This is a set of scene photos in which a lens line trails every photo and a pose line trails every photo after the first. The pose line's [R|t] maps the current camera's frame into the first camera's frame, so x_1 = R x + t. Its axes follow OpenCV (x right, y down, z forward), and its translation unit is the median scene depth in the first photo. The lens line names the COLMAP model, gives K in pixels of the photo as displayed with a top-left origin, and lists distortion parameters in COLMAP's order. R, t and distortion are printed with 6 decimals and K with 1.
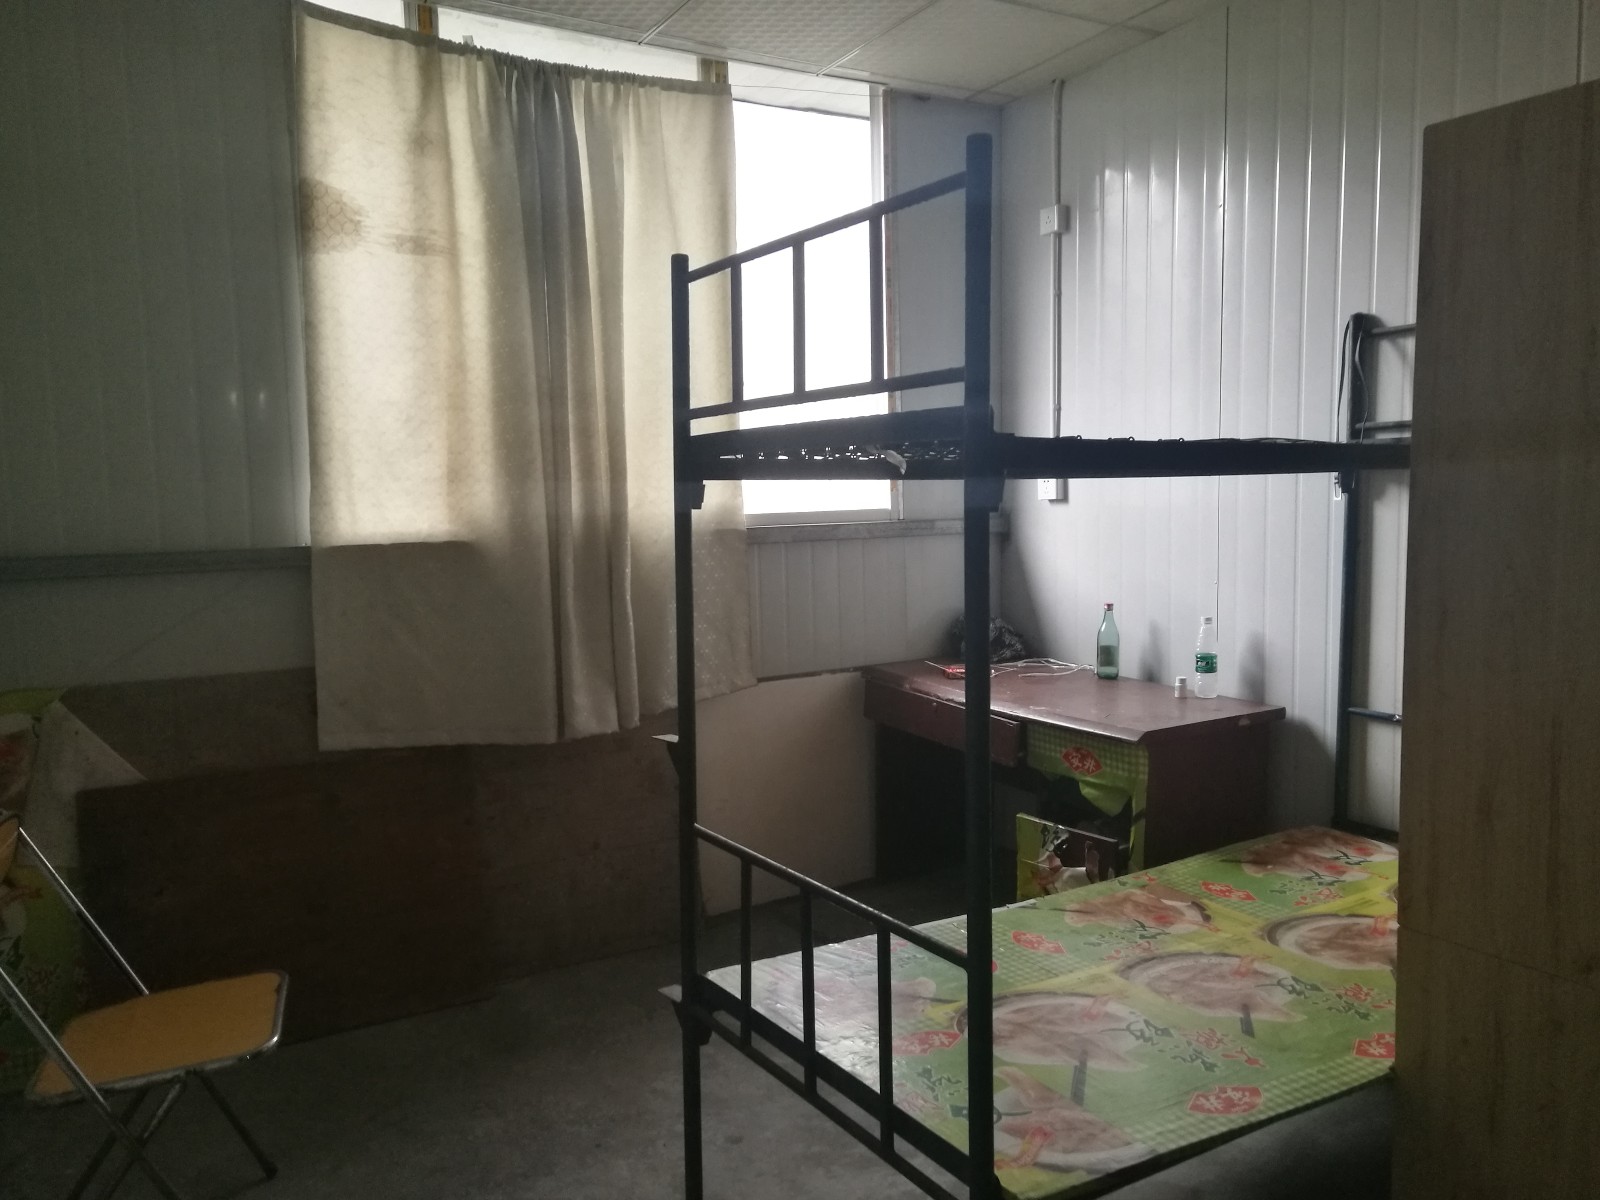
lens RADIAL K [[1244.7, 0, 798.1], [0, 1244.7, 606.0], [0, 0, 1]] dist [0.059698, -0.021874]
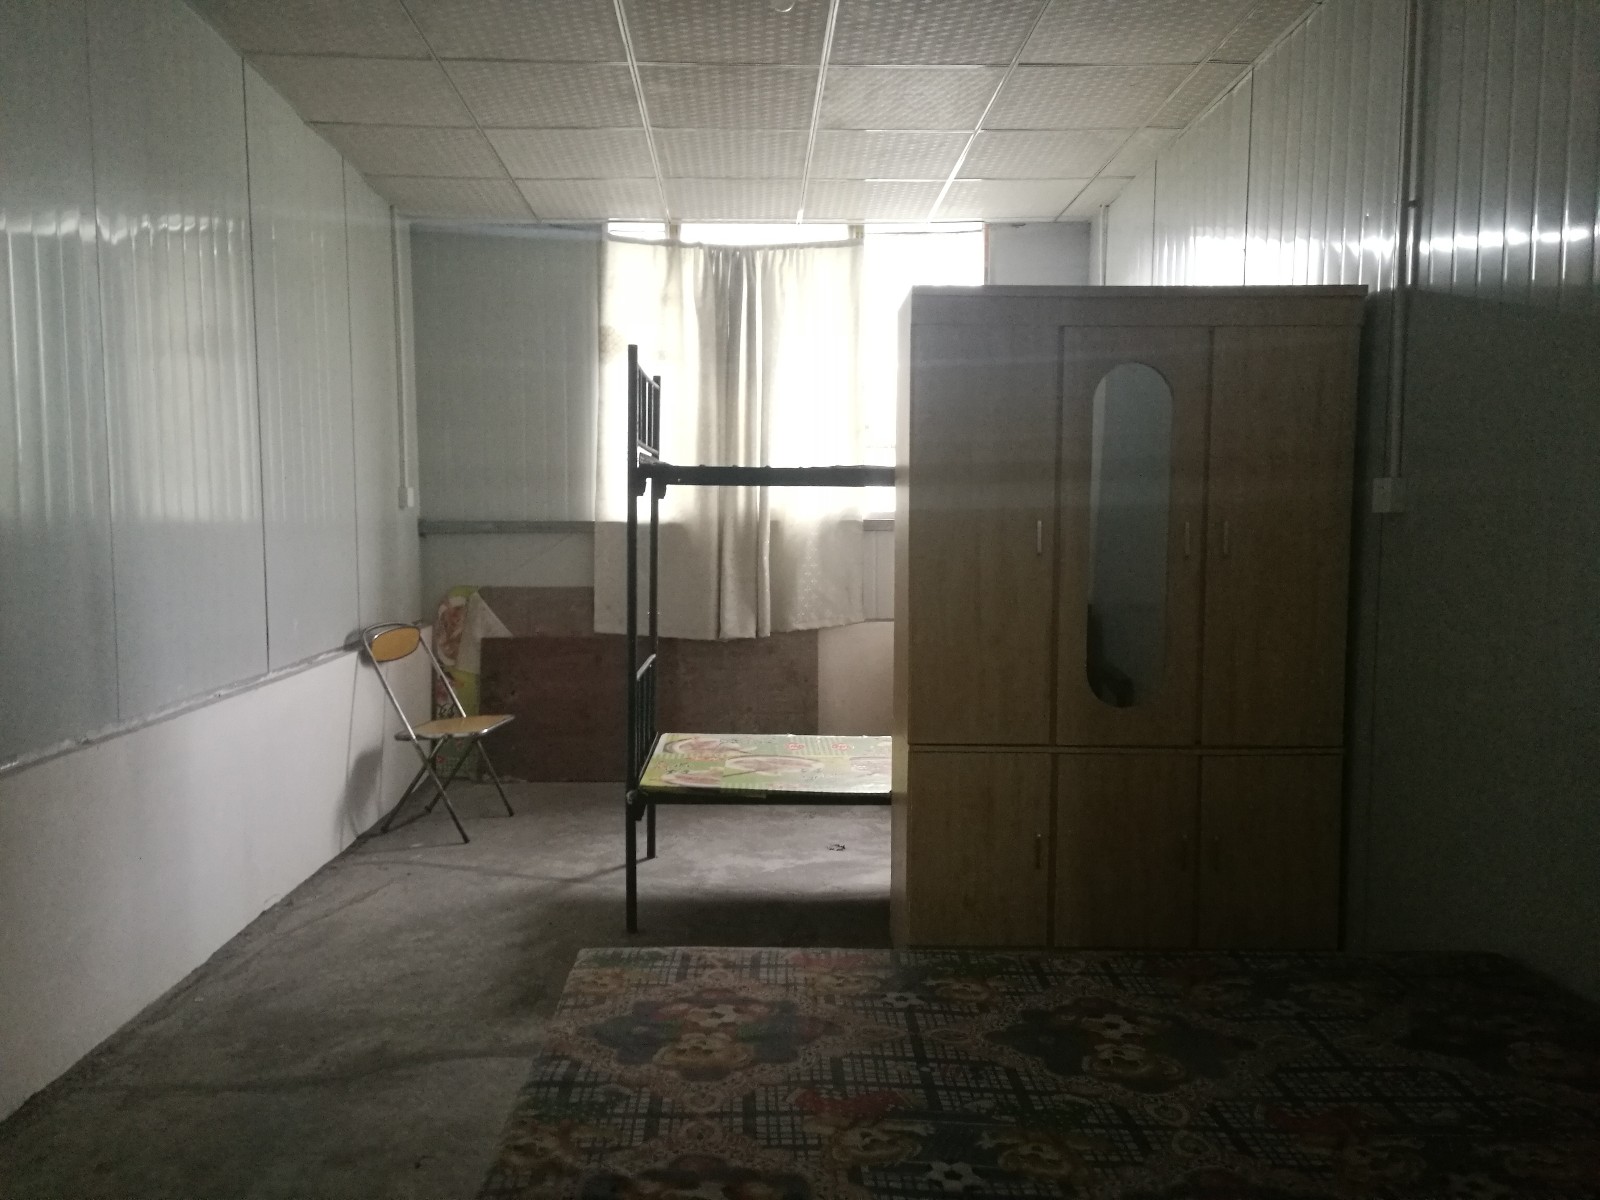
lens RADIAL K [[1244.7, 0, 799.8], [0, 1244.7, 598.7], [0, 0, 1]] dist [0.059698, -0.021874]
pose [[0.868136, 0.052950, -0.493493, 0.767882], [-0.061159, 0.998128, -0.000493, 0.047585], [0.492543, 0.030609, 0.869750, -0.442790]]
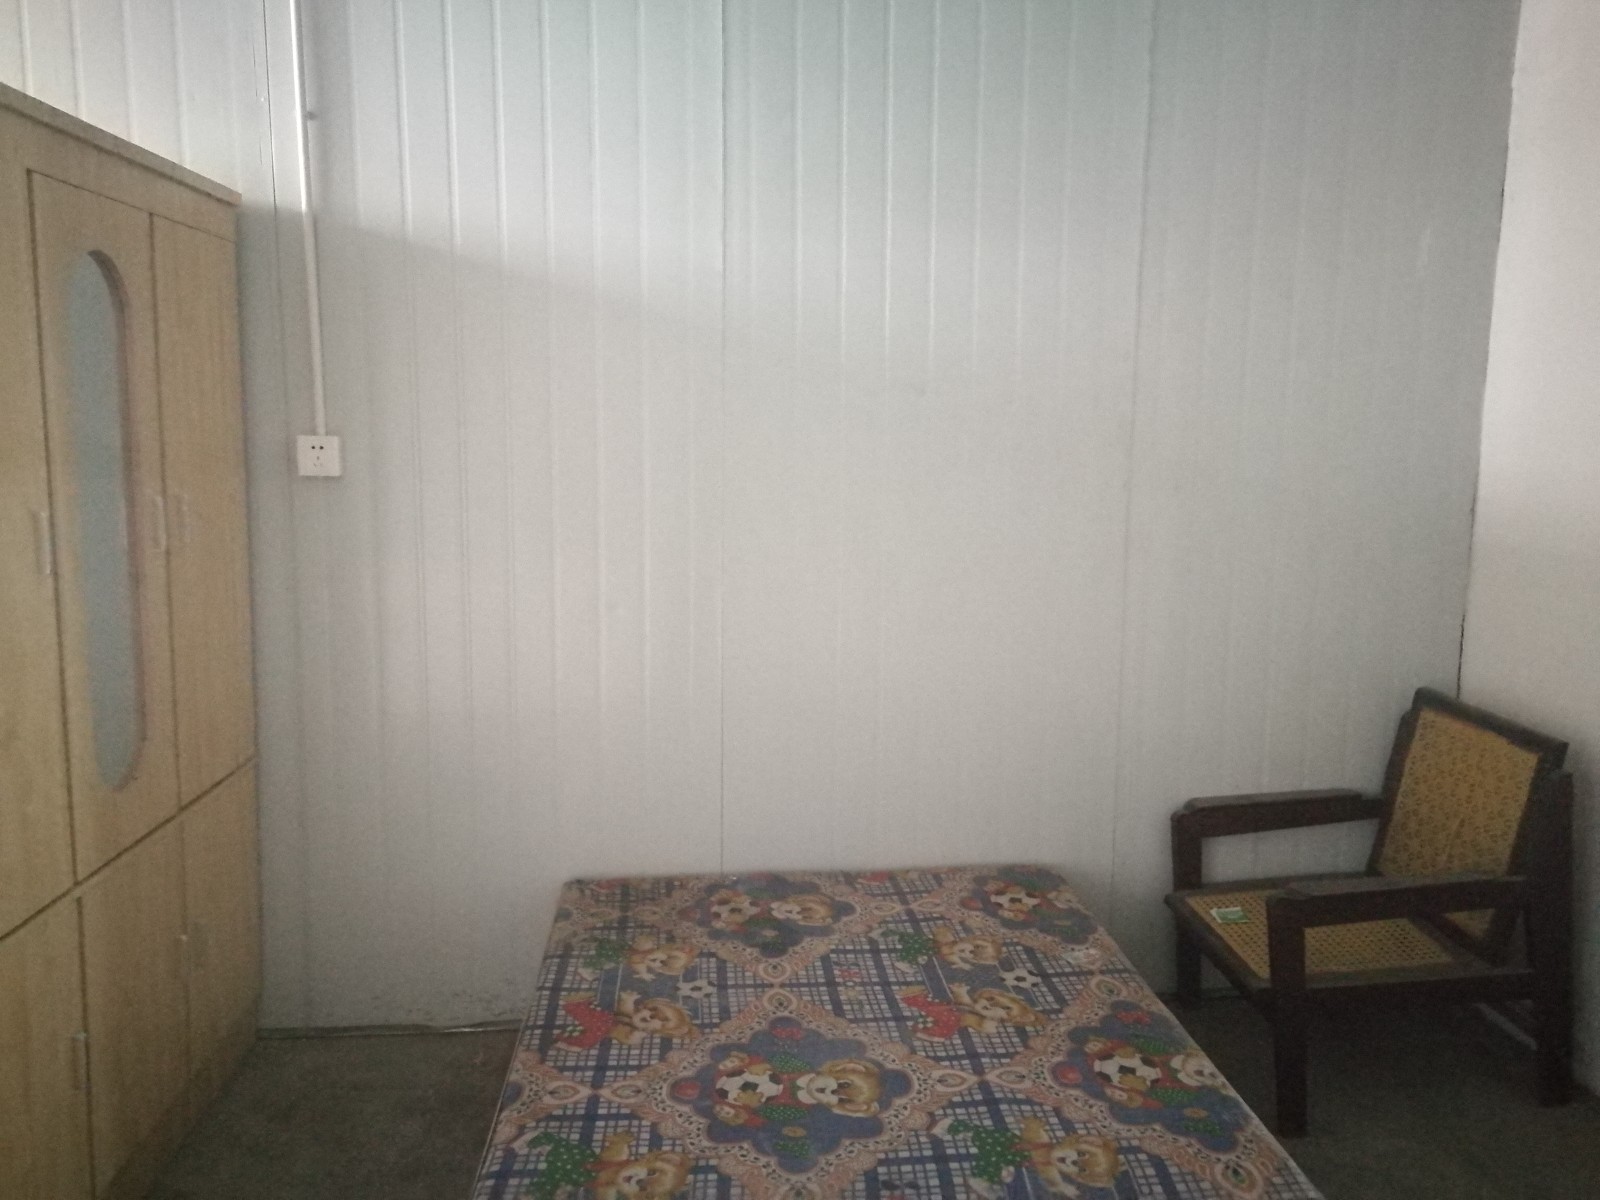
lens RADIAL K [[1244.7, 0, 801.8], [0, 1244.7, 595.7], [0, 0, 1]] dist [0.059698, -0.021874]
pose [[0.454107, -0.105626, 0.884664, -0.409574], [0.068040, 0.994159, 0.083773, -0.059446], [-0.888345, 0.022151, 0.458641, 0.224972]]
